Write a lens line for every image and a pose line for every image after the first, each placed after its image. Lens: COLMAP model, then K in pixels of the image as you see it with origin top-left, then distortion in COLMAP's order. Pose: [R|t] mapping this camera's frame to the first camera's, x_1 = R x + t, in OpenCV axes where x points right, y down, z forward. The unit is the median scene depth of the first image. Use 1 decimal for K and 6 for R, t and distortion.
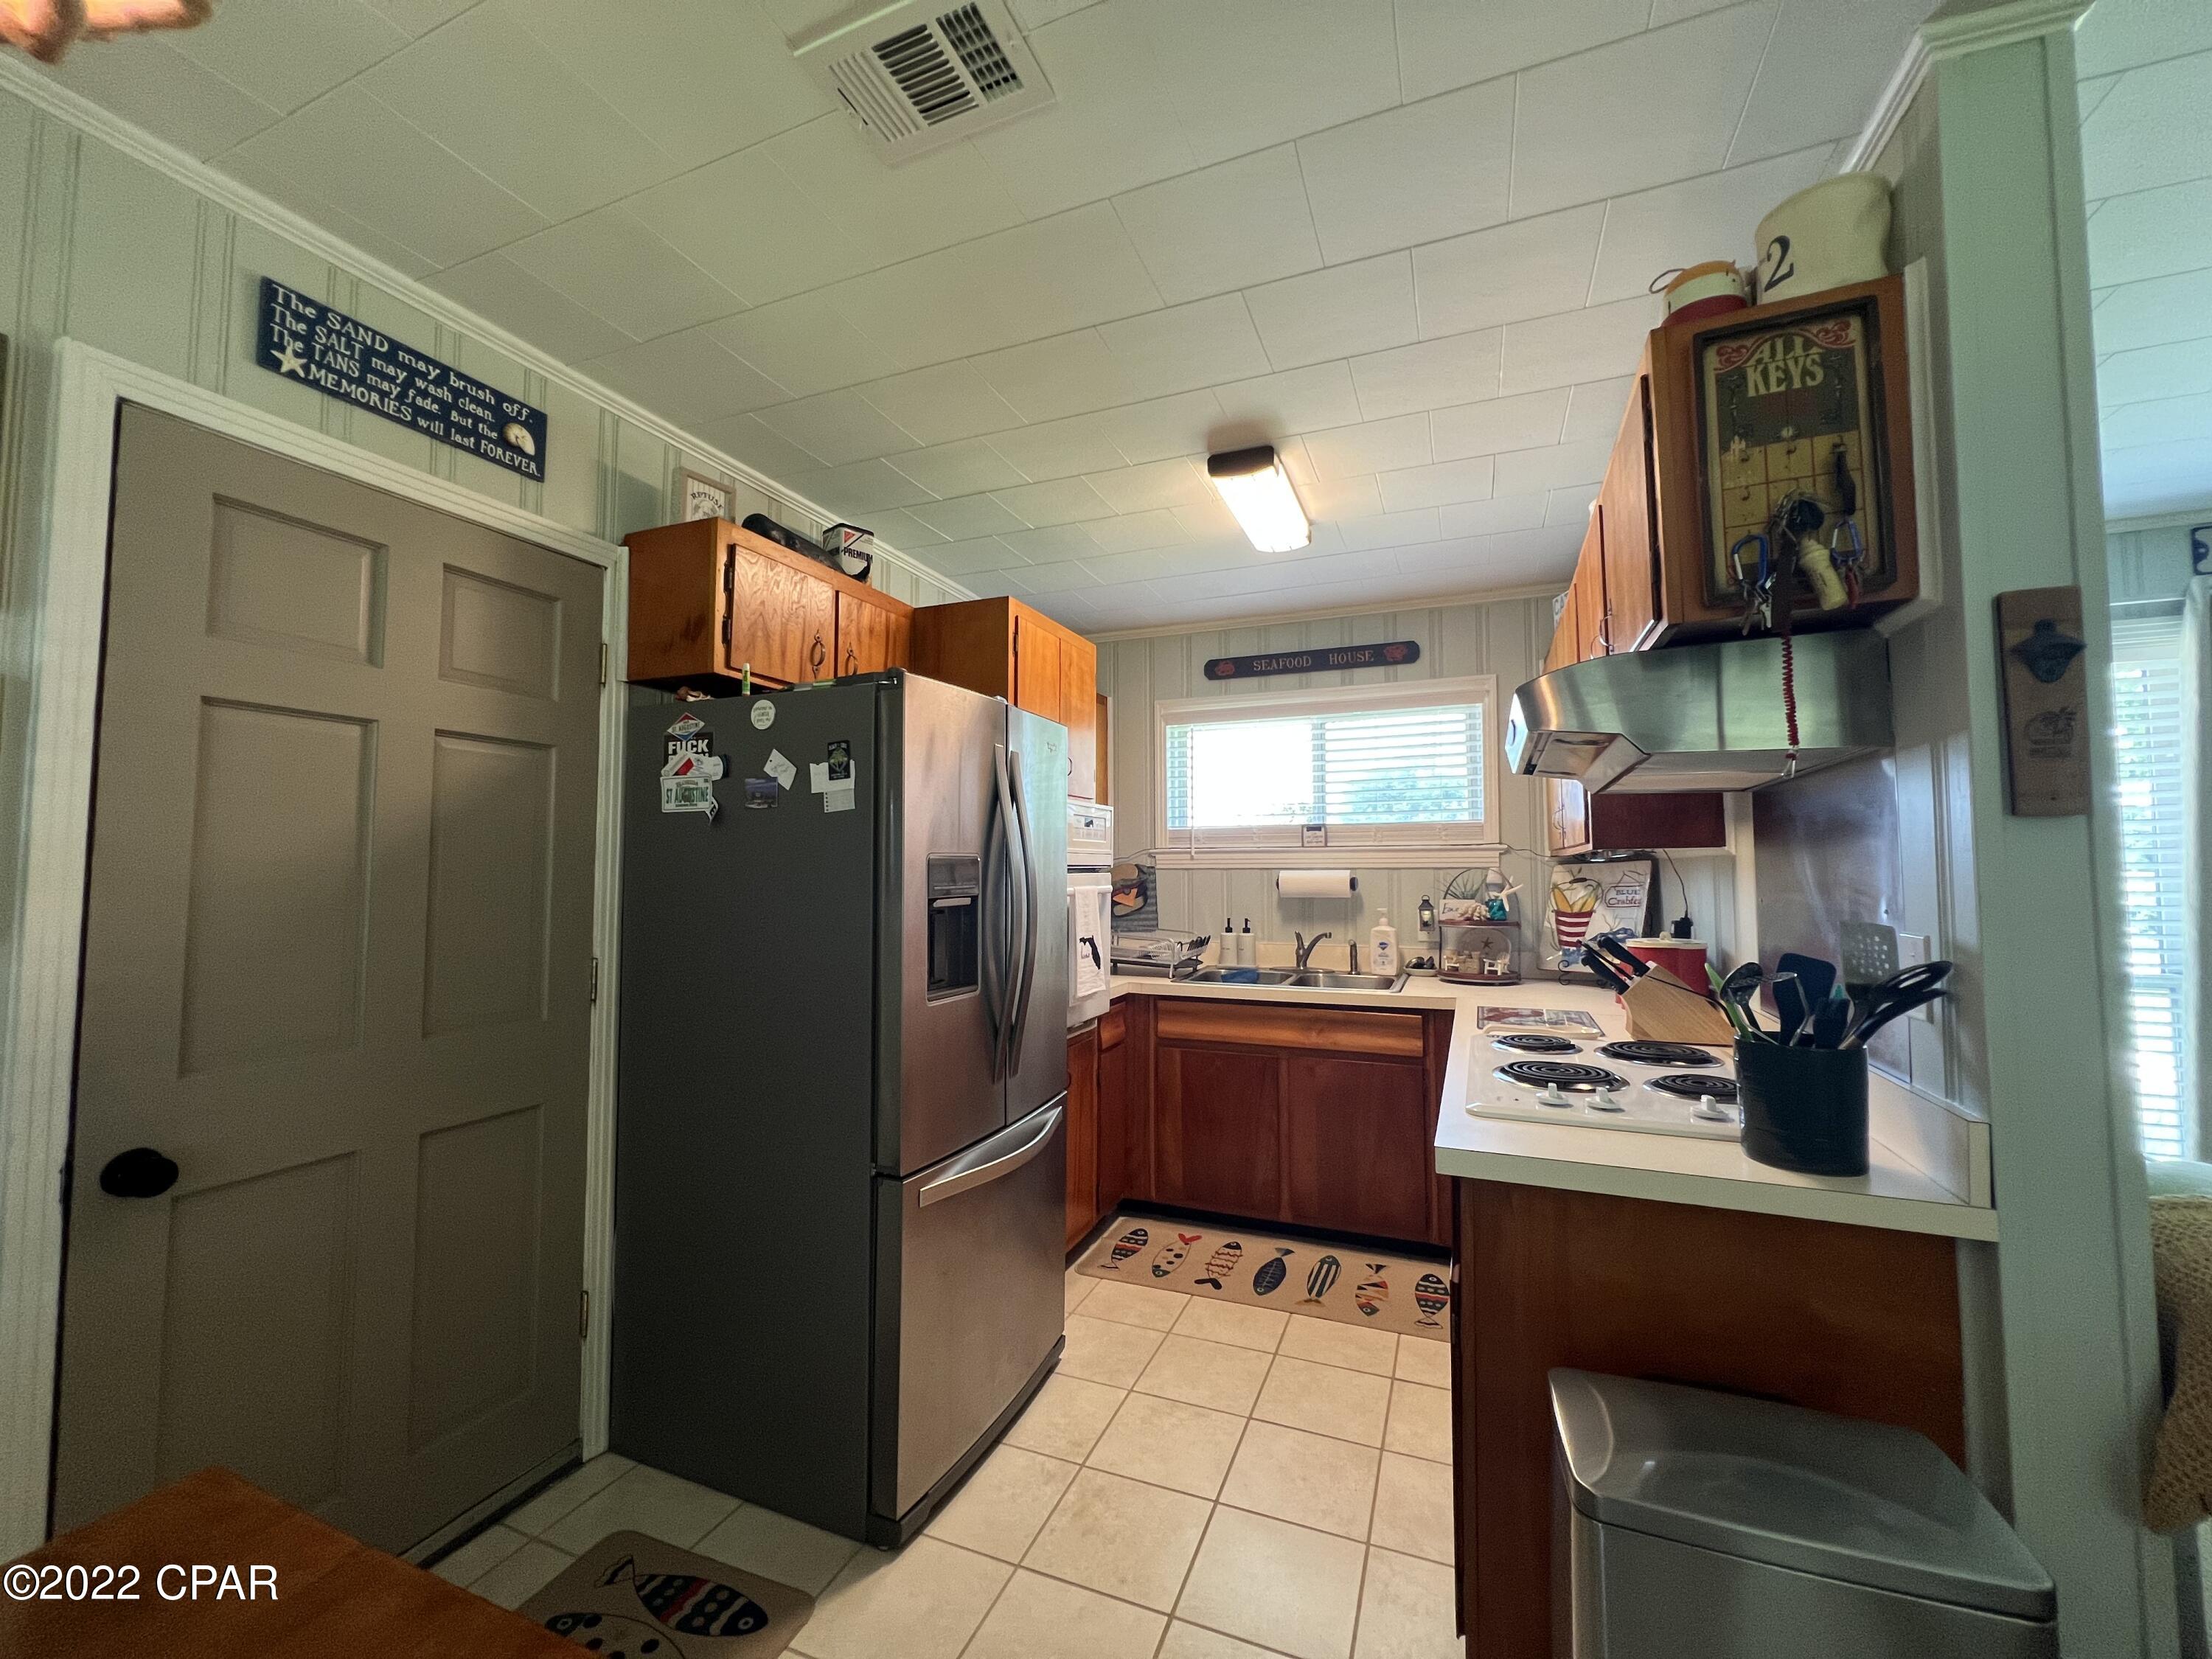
lens RADIAL K [[883.5, 0, 1105.4], [0, 883.5, 823.2], [0, 0, 1]] dist [-0.000559, -0.000084]
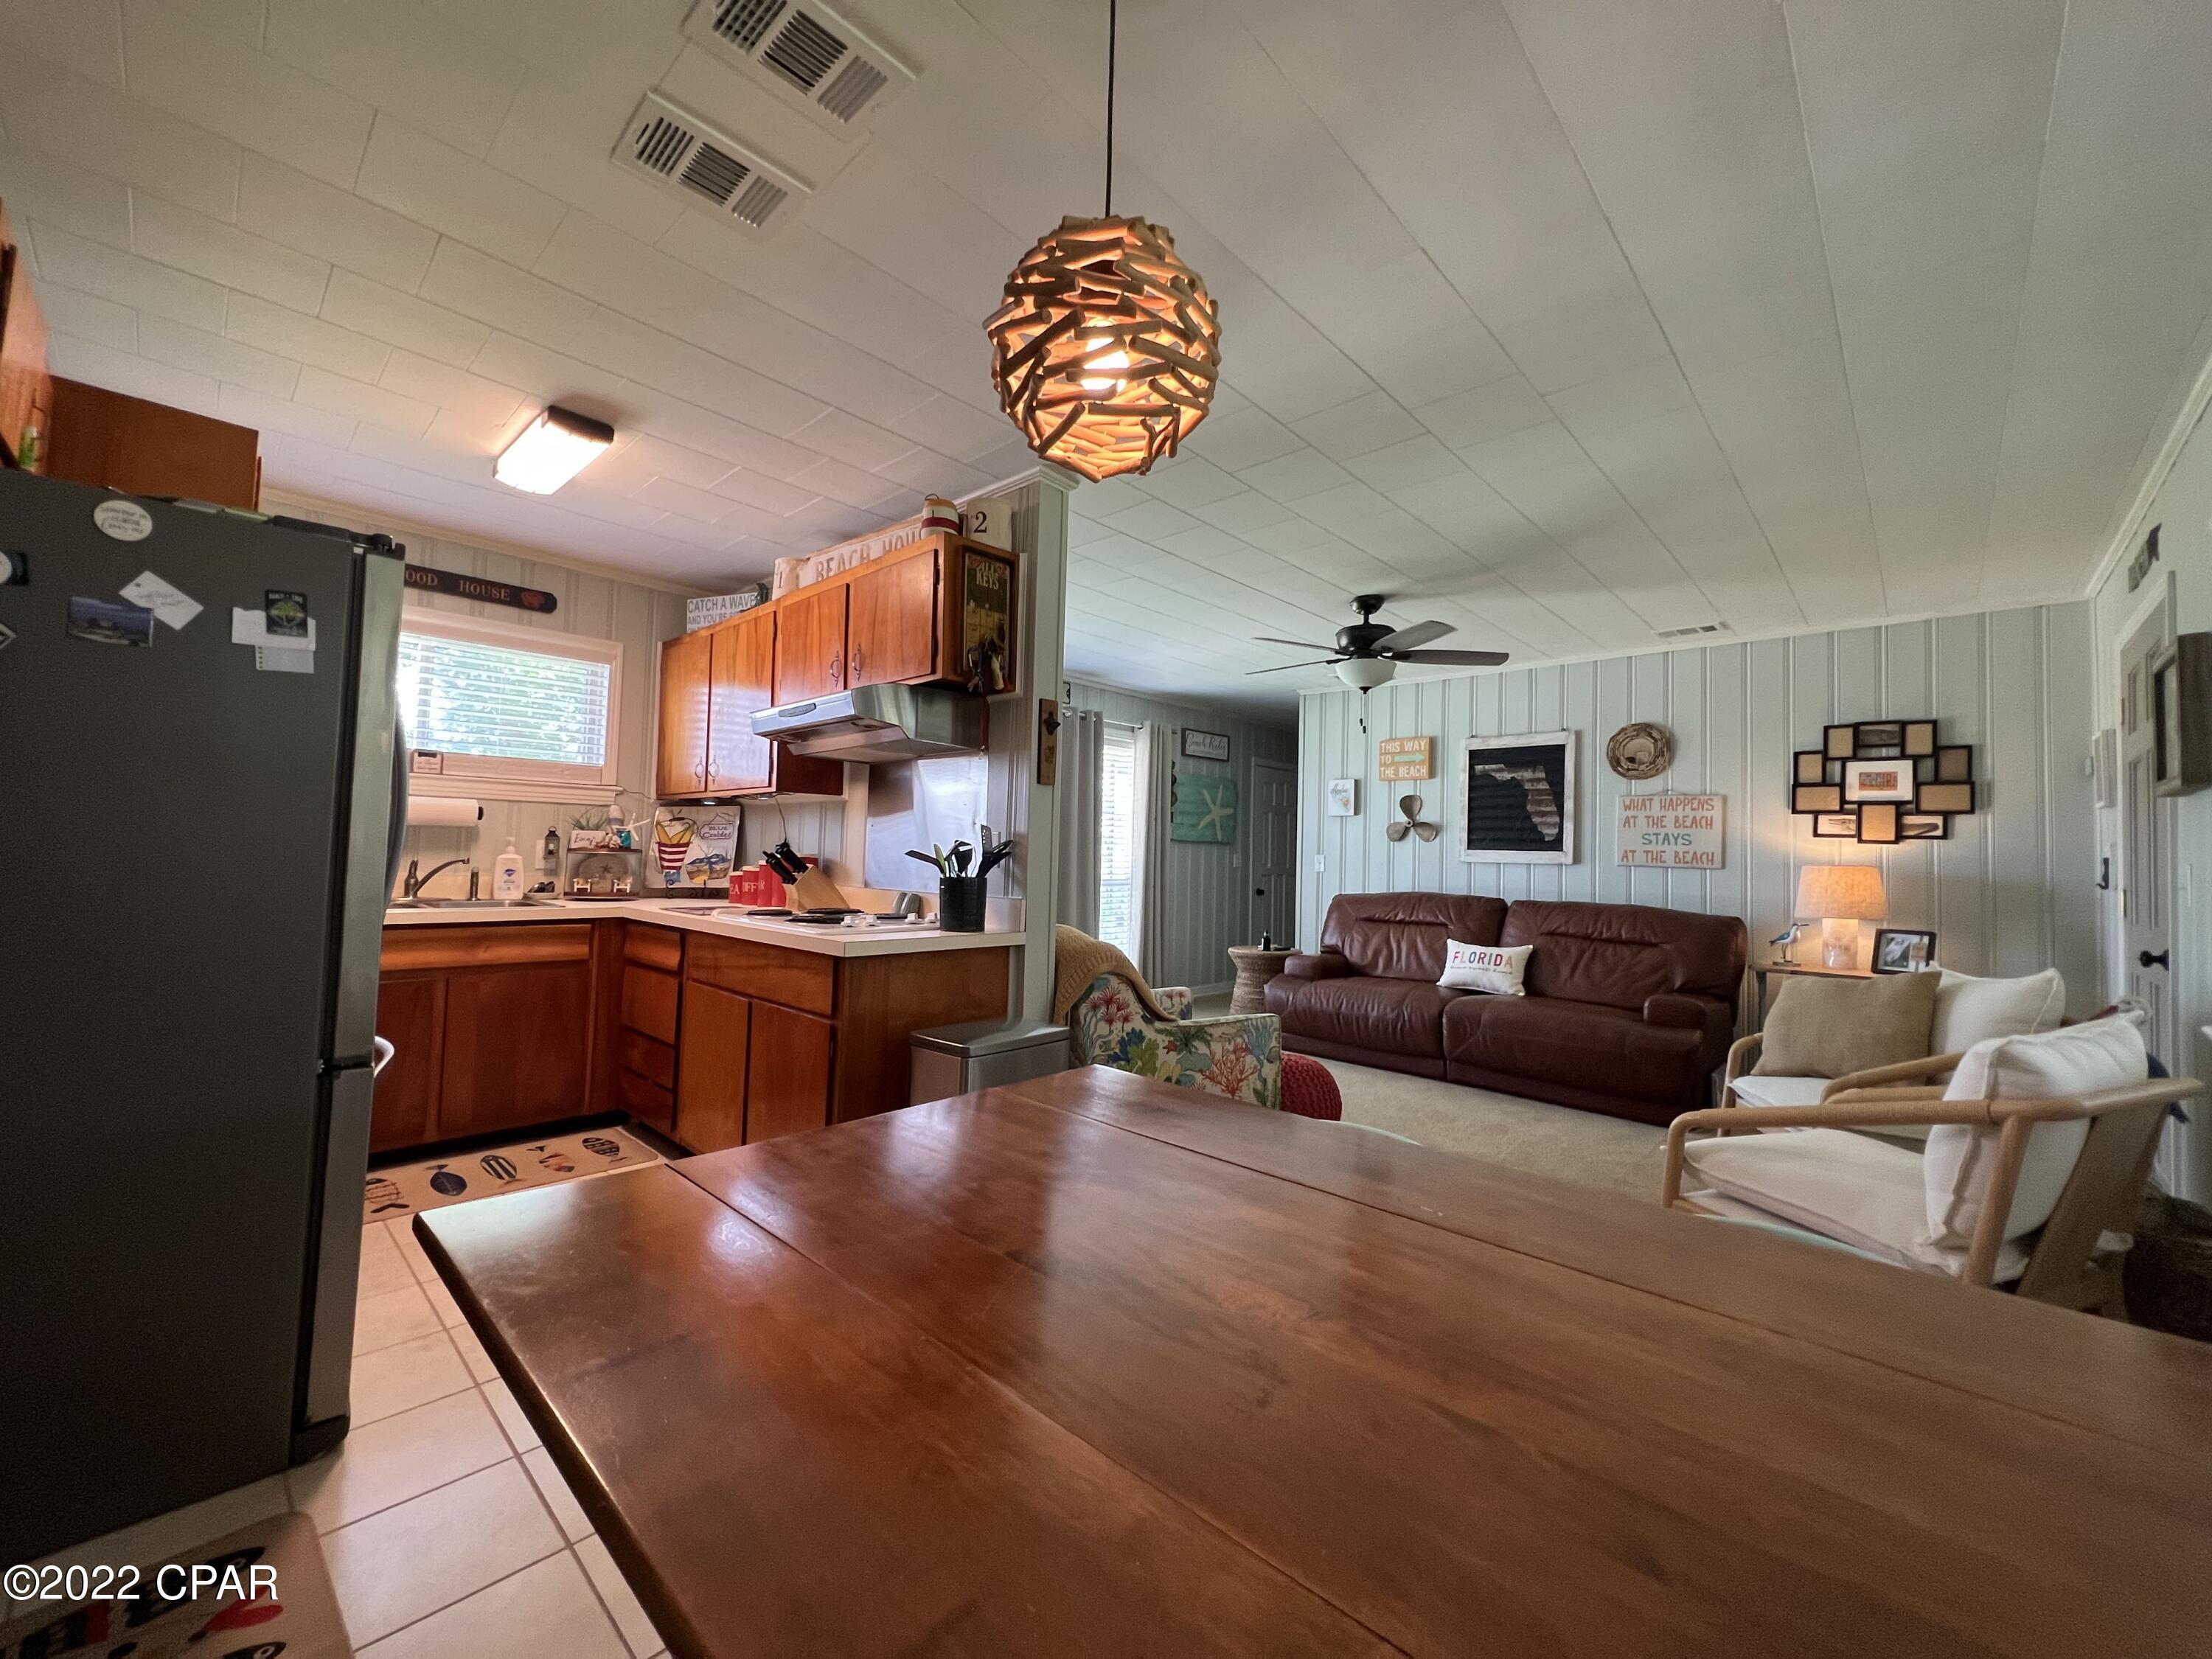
lens RADIAL K [[883.5, 0, 1105.4], [0, 883.5, 823.2], [0, 0, 1]] dist [-0.000559, -0.000084]
pose [[0.350720, 0.047274, 0.935287, -0.554088], [-0.076157, 0.996857, -0.021829, 0.062571], [-0.933379, -0.063573, 0.353217, -0.051591]]
